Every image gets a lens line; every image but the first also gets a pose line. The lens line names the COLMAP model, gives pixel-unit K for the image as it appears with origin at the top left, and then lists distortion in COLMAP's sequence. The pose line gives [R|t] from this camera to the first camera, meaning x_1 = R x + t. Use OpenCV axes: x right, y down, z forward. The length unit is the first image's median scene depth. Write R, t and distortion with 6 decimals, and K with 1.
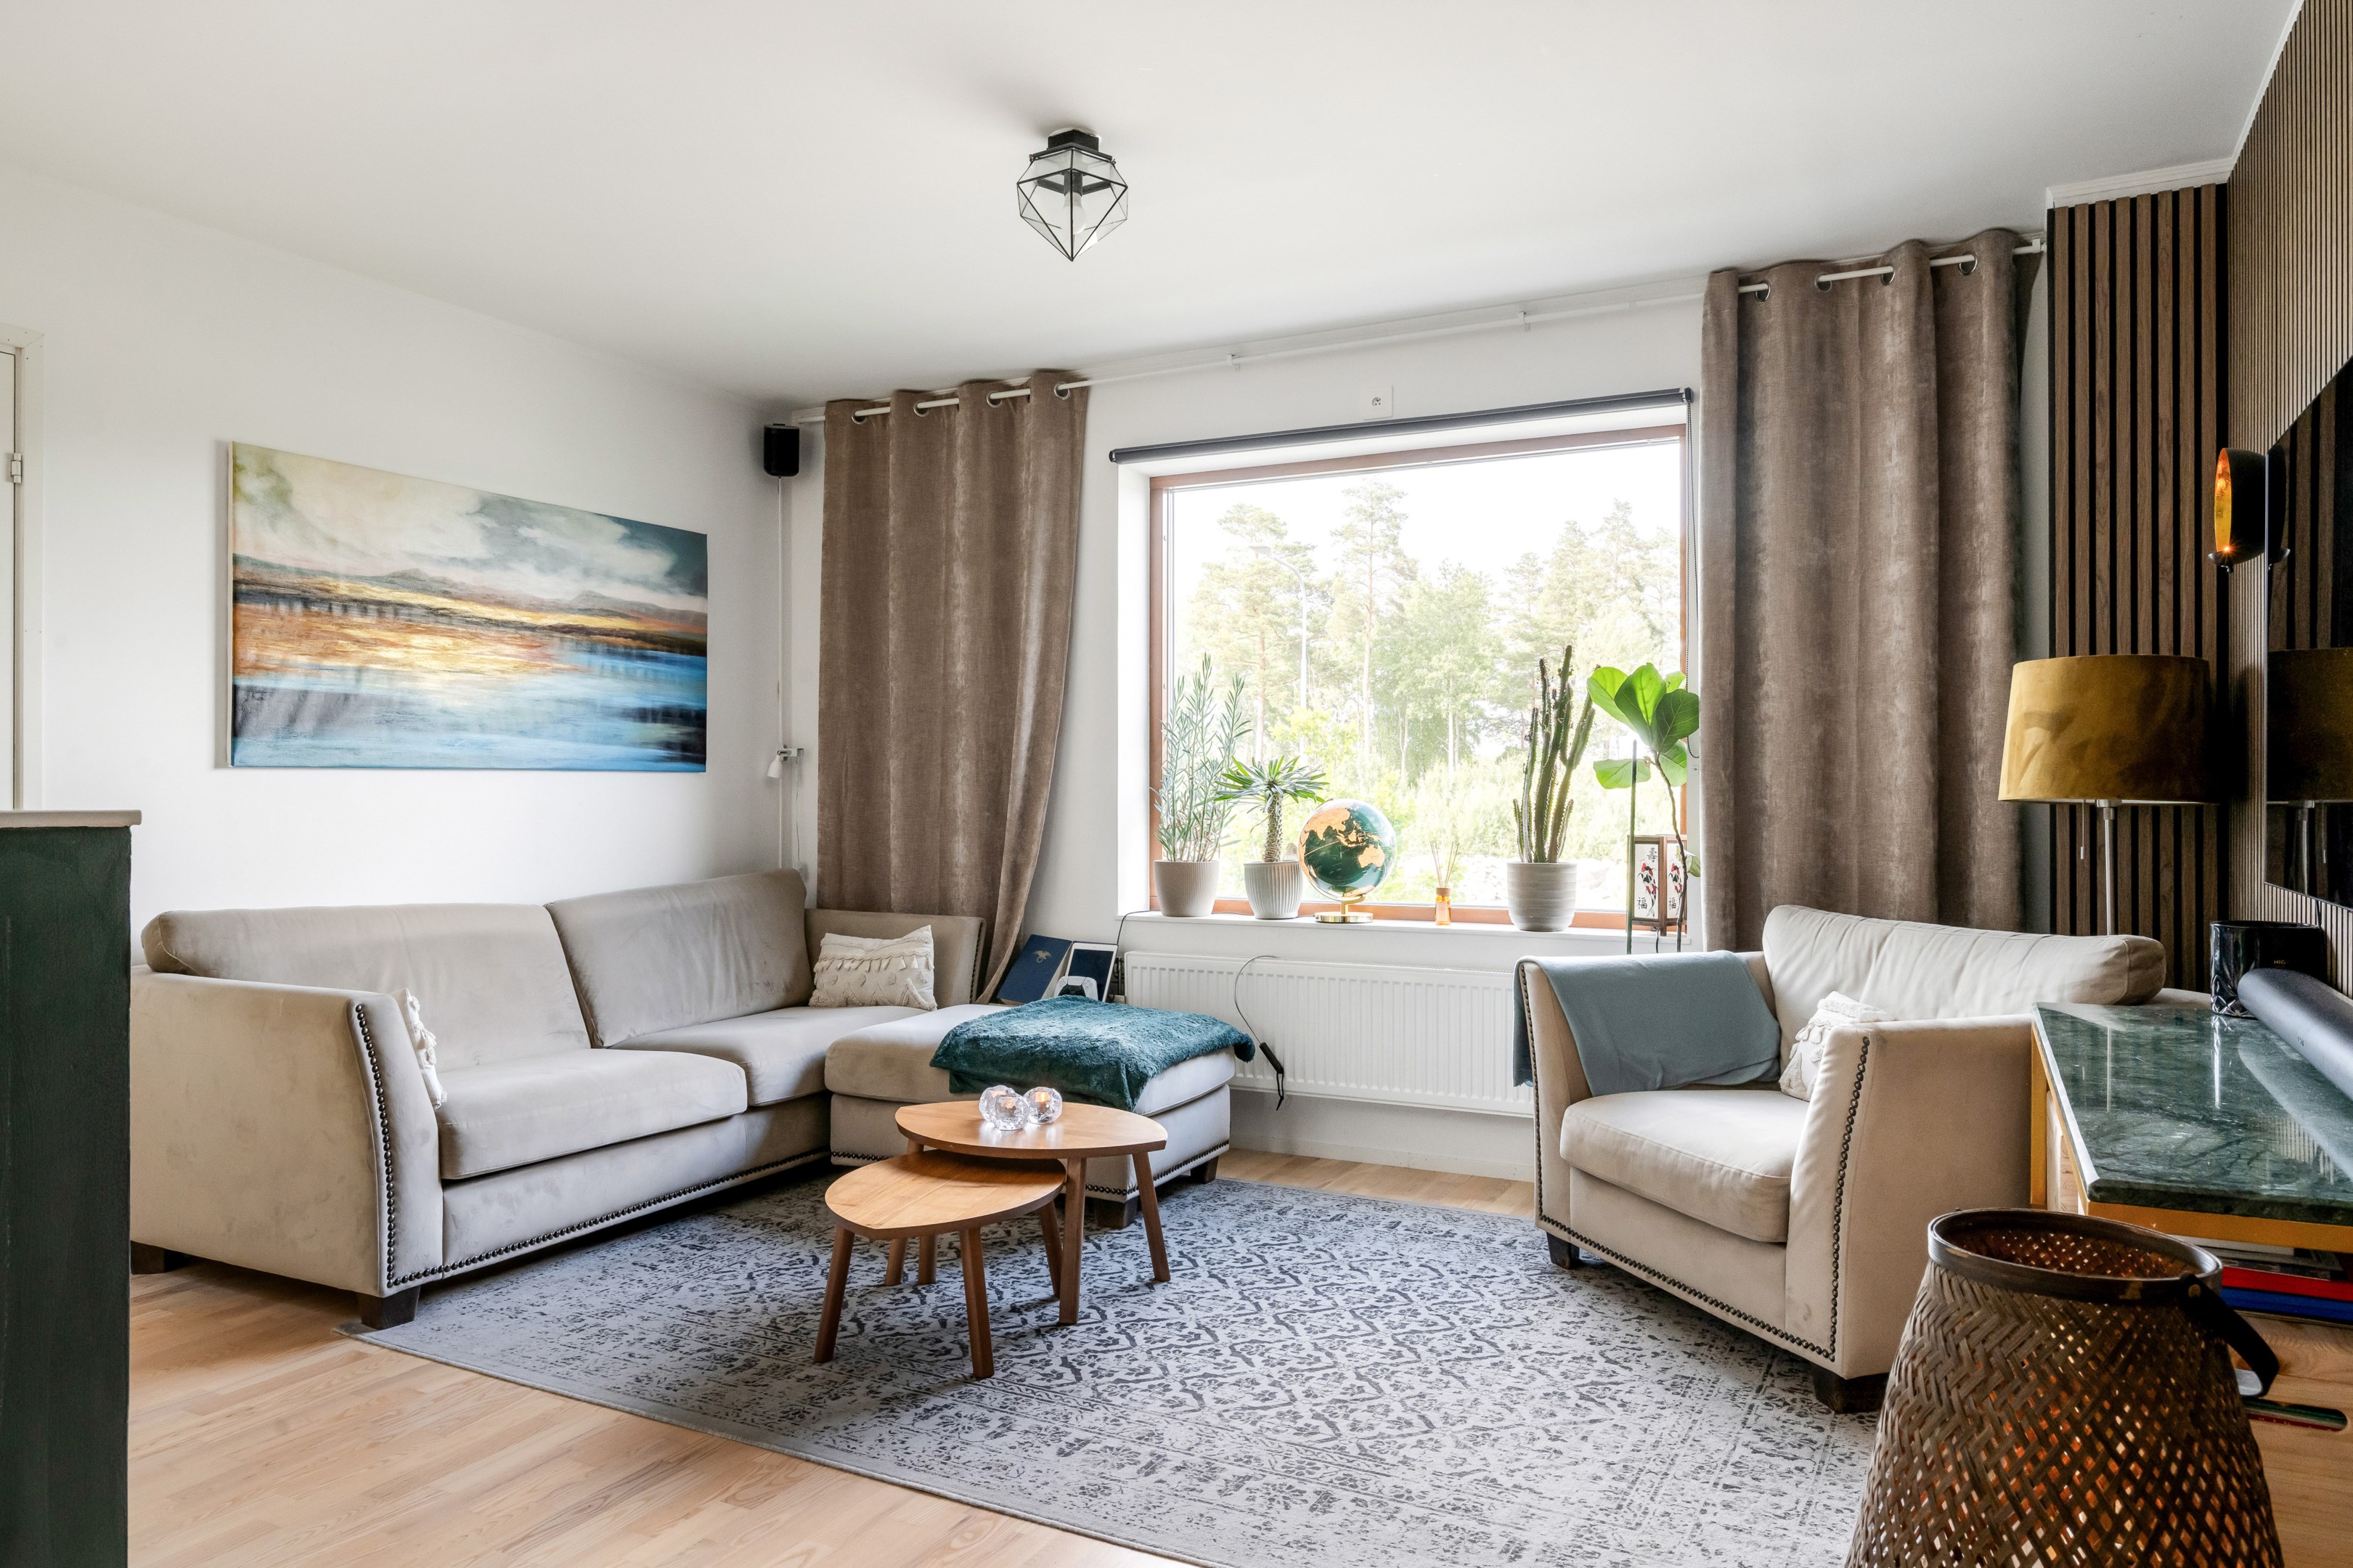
lens RADIAL K [[1555.8, 0, 1175.7], [0, 1555.8, 779.0], [0, 0, 1]] dist [-0.003712, -0.002577]
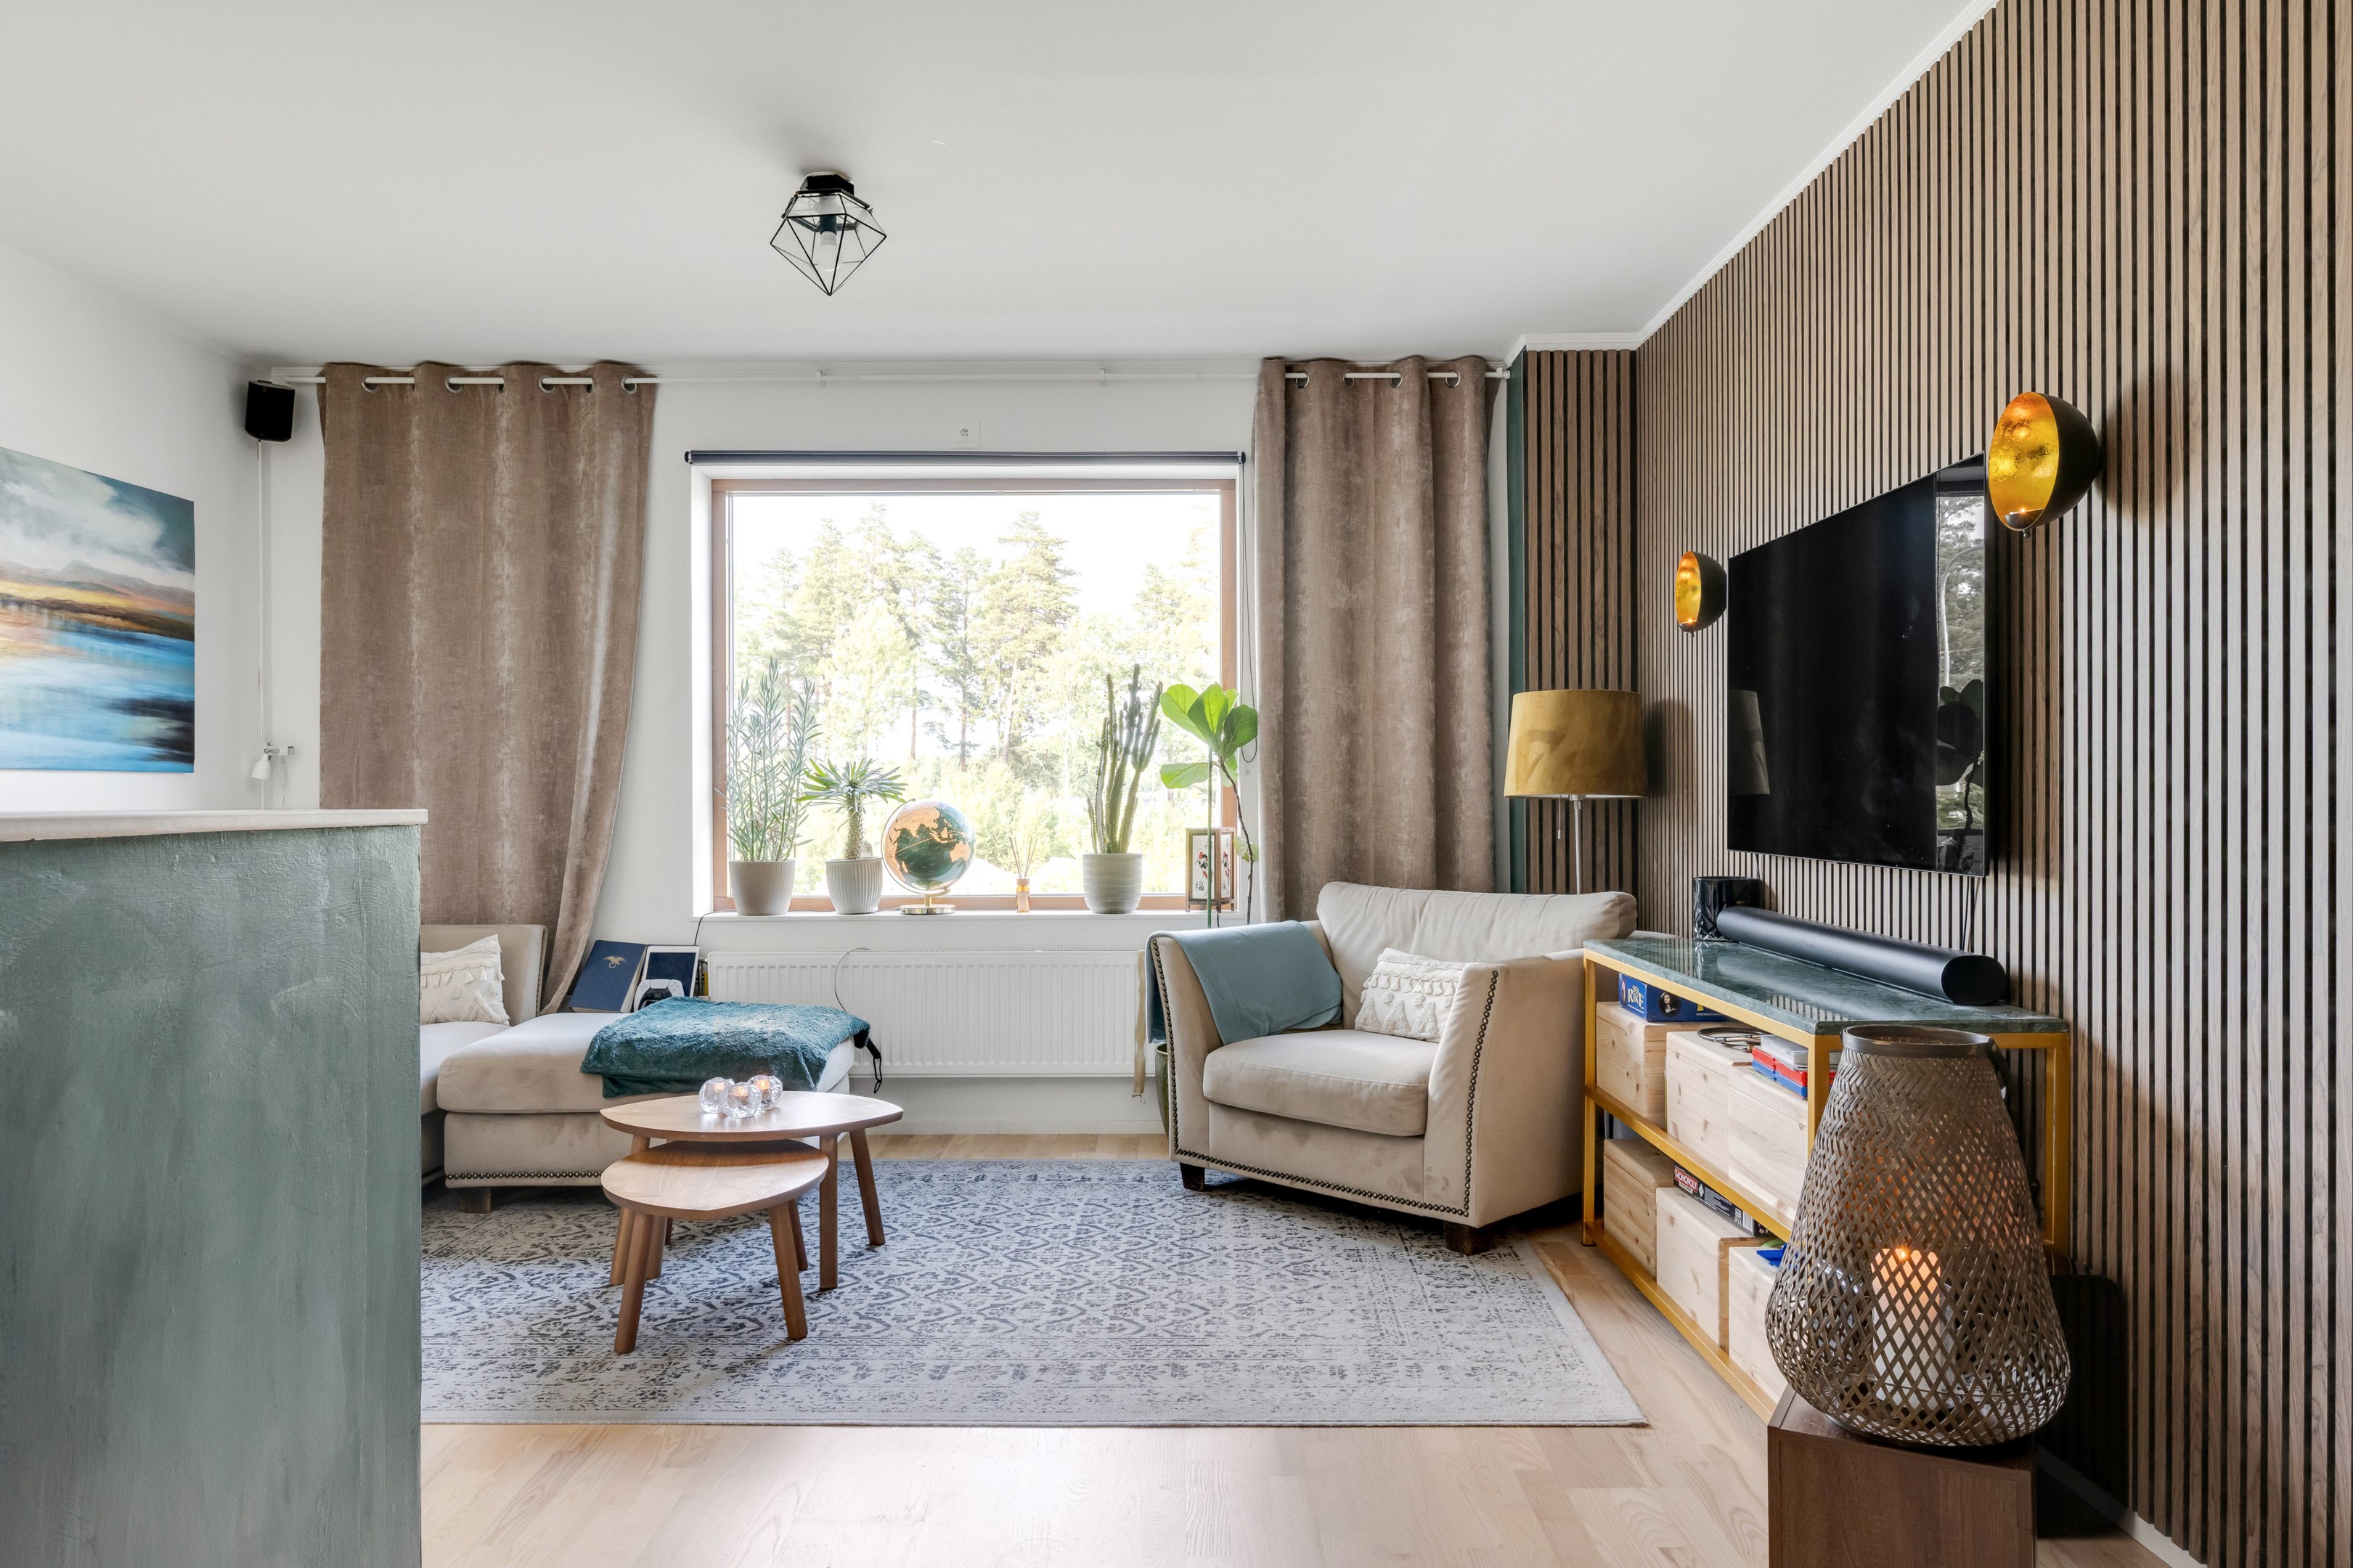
lens RADIAL K [[1606.8, 0, 1176.5], [0, 1606.8, 784.0], [0, 0, 1]] dist [-0.001990, -0.002218]
pose [[0.888832, -0.001420, 0.458231, -0.265302], [0.000559, 0.999998, 0.002013, 0.000443], [-0.458233, -0.001533, 0.888831, -0.067946]]
